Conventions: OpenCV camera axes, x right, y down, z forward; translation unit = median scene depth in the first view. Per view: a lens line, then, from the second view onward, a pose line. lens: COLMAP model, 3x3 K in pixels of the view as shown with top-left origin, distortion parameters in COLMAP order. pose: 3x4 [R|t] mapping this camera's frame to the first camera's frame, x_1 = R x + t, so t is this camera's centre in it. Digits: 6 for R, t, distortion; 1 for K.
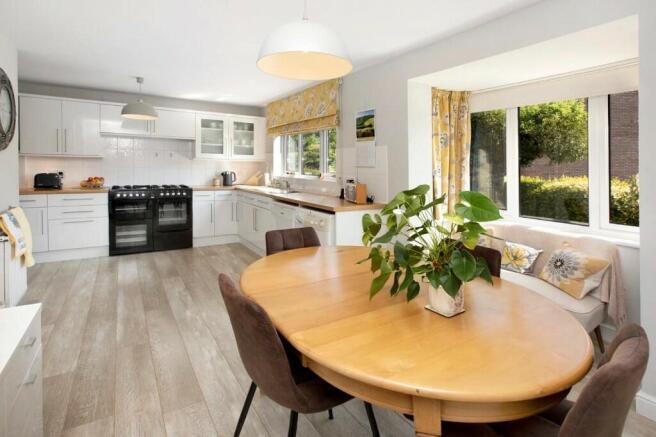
lens RADIAL K [[327.4, 0, 315.0], [0, 327.4, 174.6], [0, 0, 1]] dist [-0.000502, 0.035137]
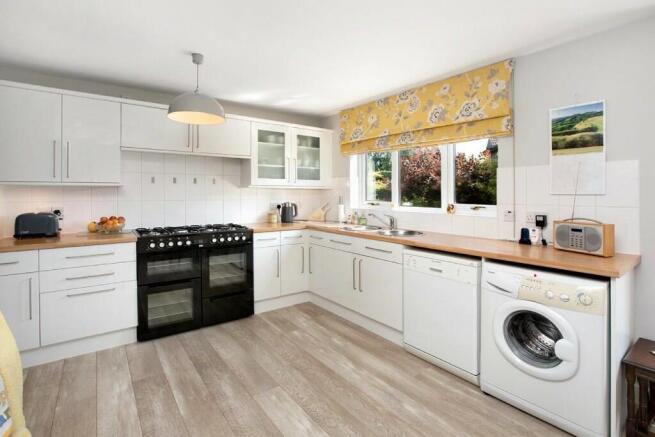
lens RADIAL K [[335.3, 0, 334.4], [0, 335.3, 194.7], [0, 0, 1]] dist [-0.002634, 0.000331]
pose [[0.995382, -0.015724, 0.094699, -0.297312], [0.017532, 0.999679, -0.018283, -0.015534], [-0.094382, 0.019858, 0.995338, 0.314242]]
